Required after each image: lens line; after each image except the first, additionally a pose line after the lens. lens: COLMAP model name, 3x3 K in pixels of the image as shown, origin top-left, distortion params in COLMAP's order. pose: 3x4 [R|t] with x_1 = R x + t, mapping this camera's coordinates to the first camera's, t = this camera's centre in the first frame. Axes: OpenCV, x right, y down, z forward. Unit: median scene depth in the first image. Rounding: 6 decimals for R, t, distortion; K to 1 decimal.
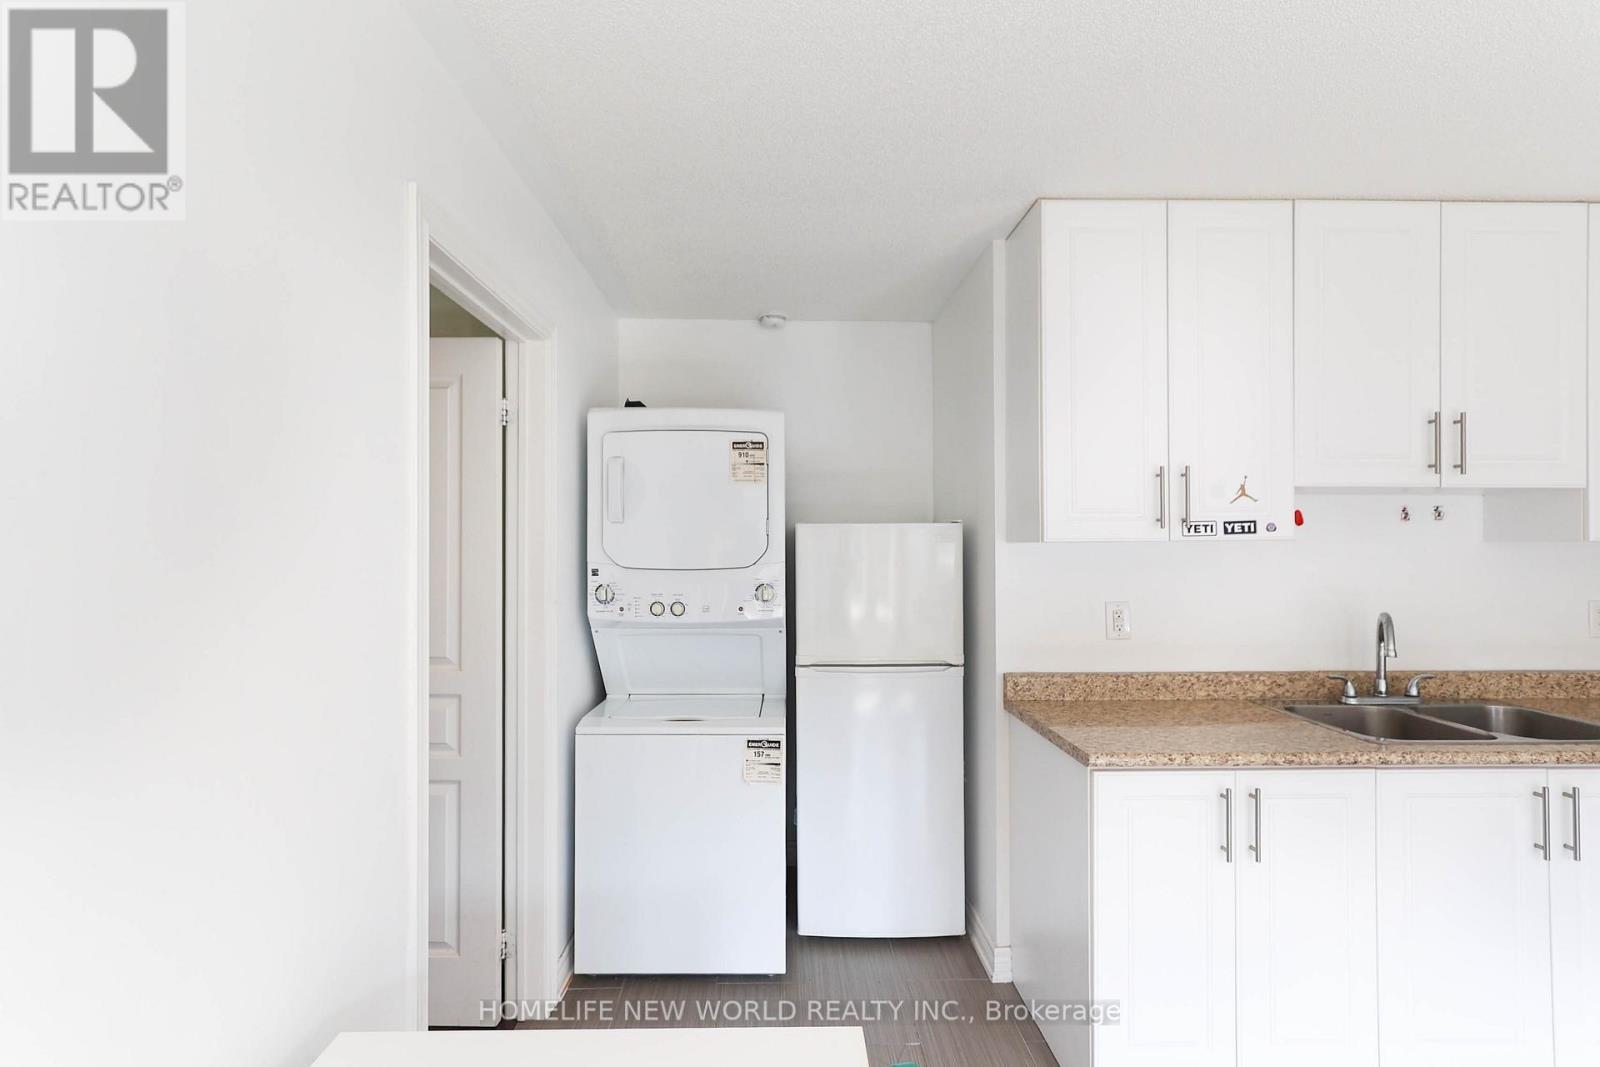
lens RADIAL K [[797.4, 0, 774.0], [0, 797.4, 530.7], [0, 0, 1]] dist [0.007376, -0.002454]
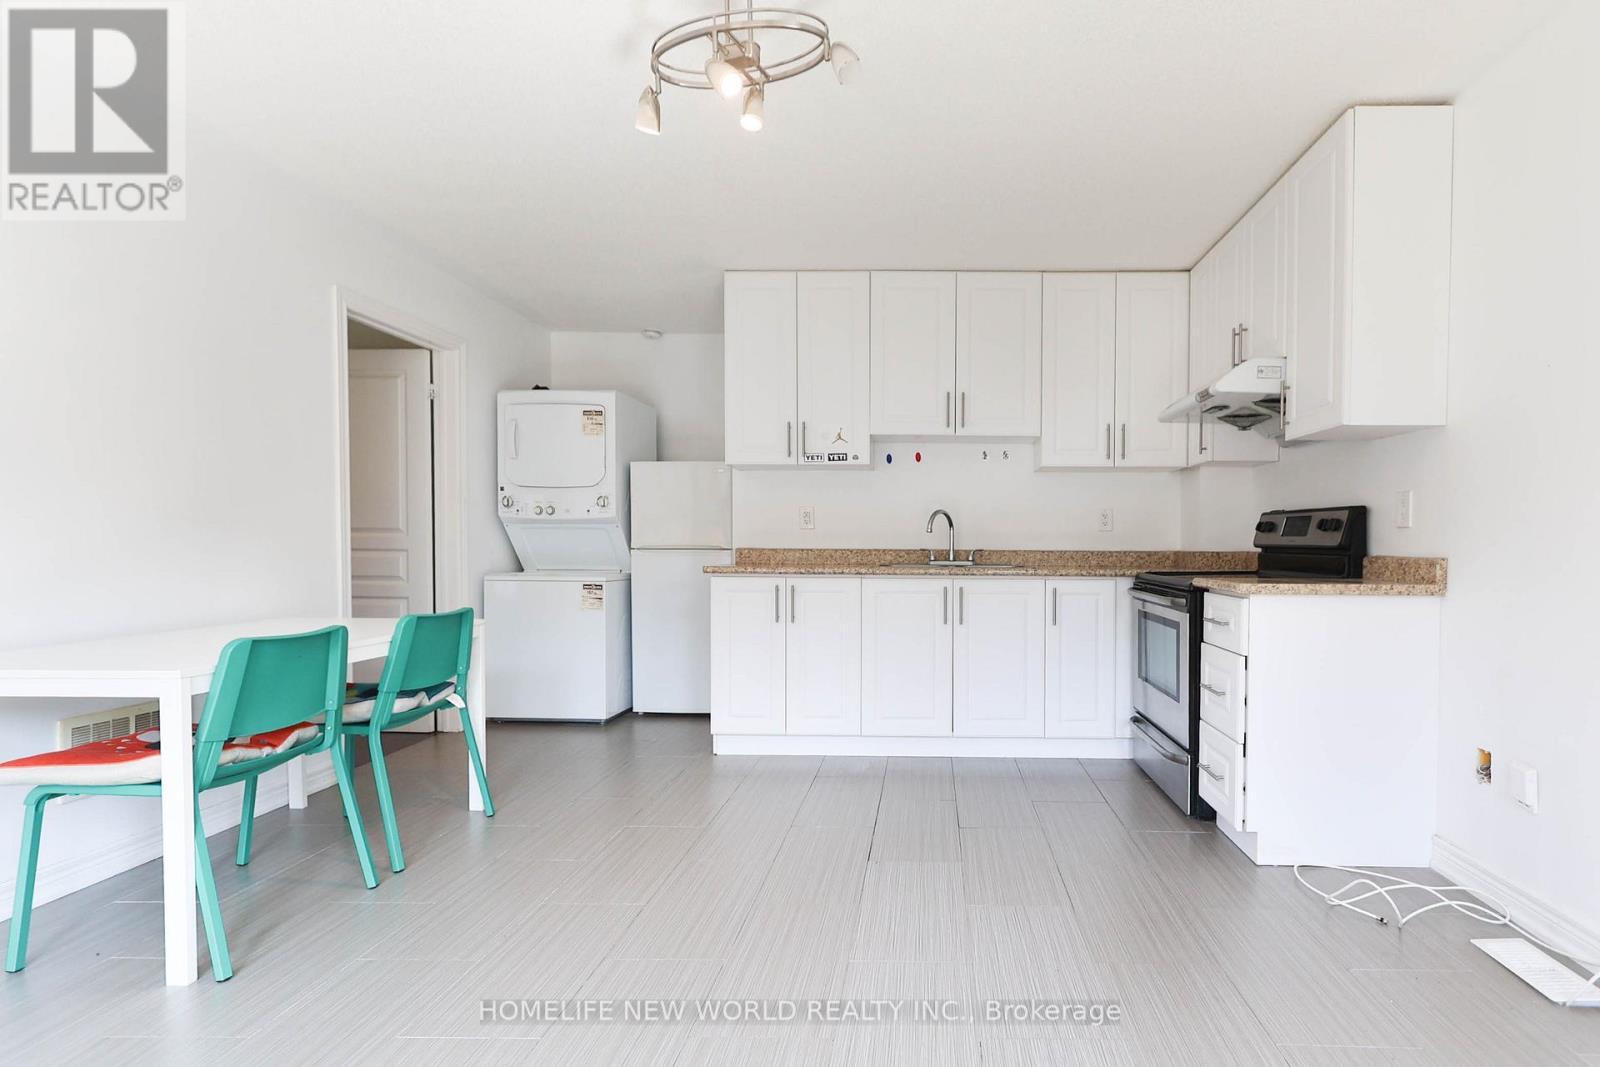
lens RADIAL K [[797.4, 0, 946.9], [0, 797.4, 559.5], [0, 0, 1]] dist [0.007376, -0.002454]
pose [[0.999670, 0.006092, -0.024941, 0.775373], [-0.004931, 0.998915, 0.046317, 0.121594], [0.025196, -0.046179, 0.998615, -0.683132]]
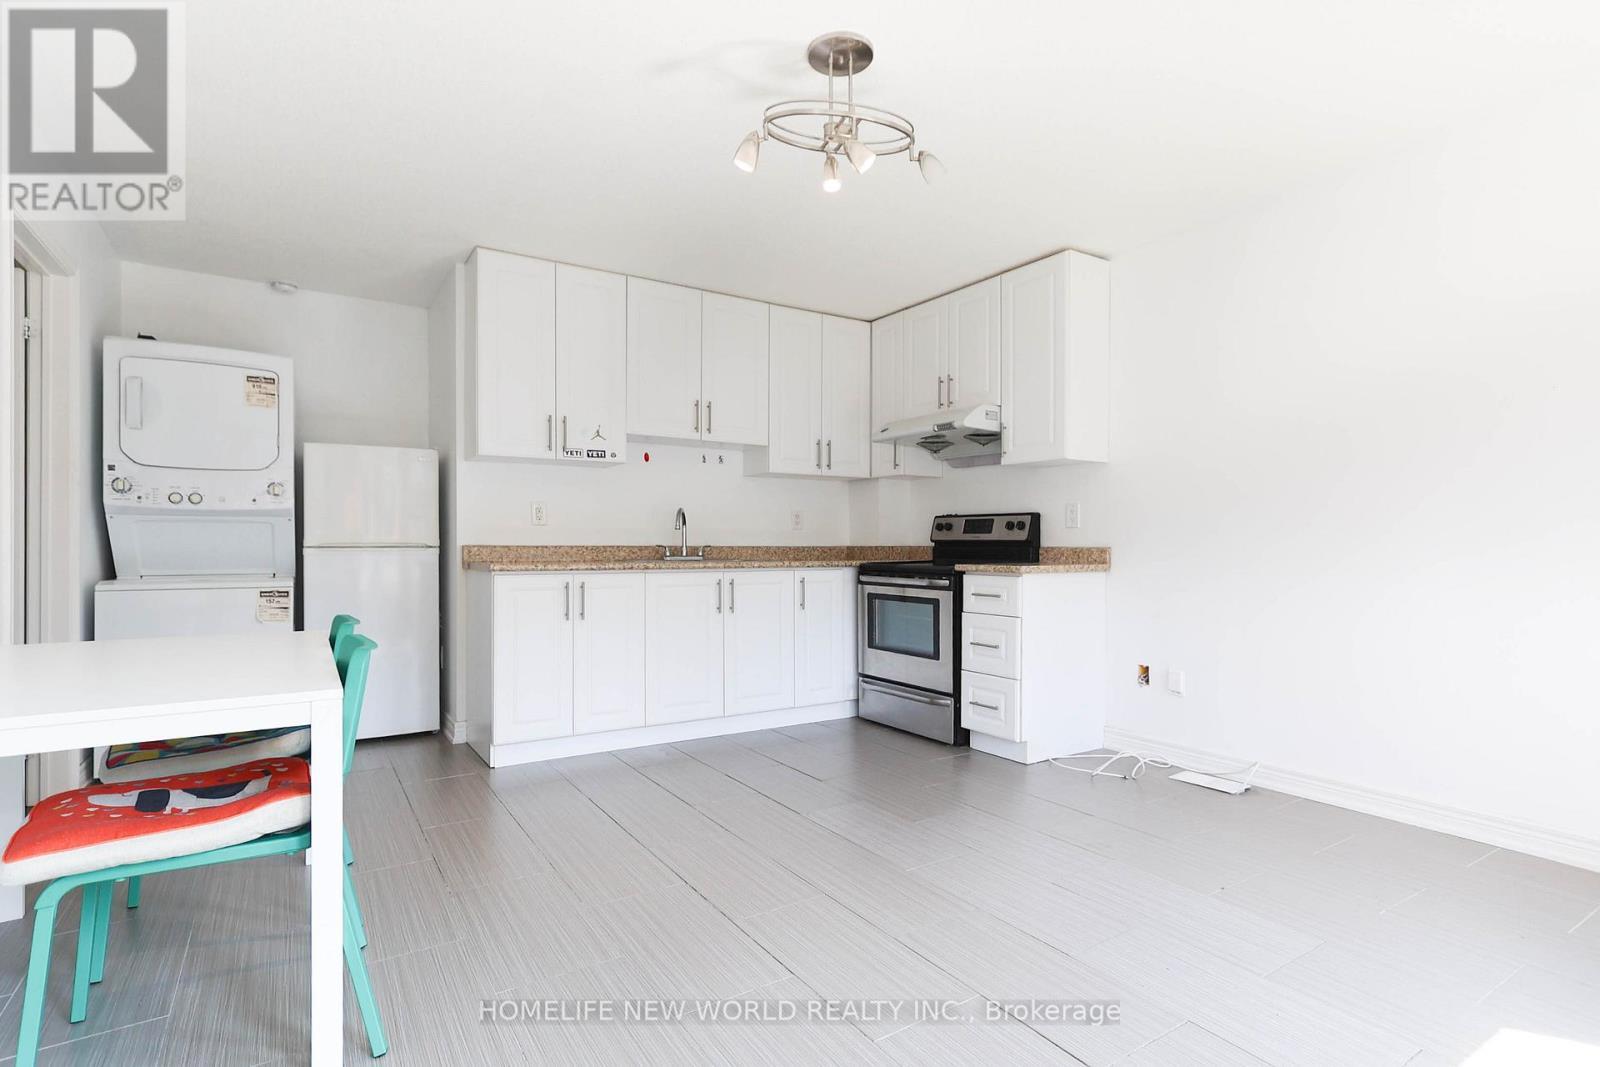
lens RADIAL K [[797.4, 0, 811.5], [0, 797.4, 543.7], [0, 0, 1]] dist [0.007376, -0.002454]
pose [[0.840289, 0.000911, 0.542138, 0.017350], [-0.014555, 0.999676, 0.020880, 0.132296], [-0.541943, -0.025436, 0.840030, -0.665156]]
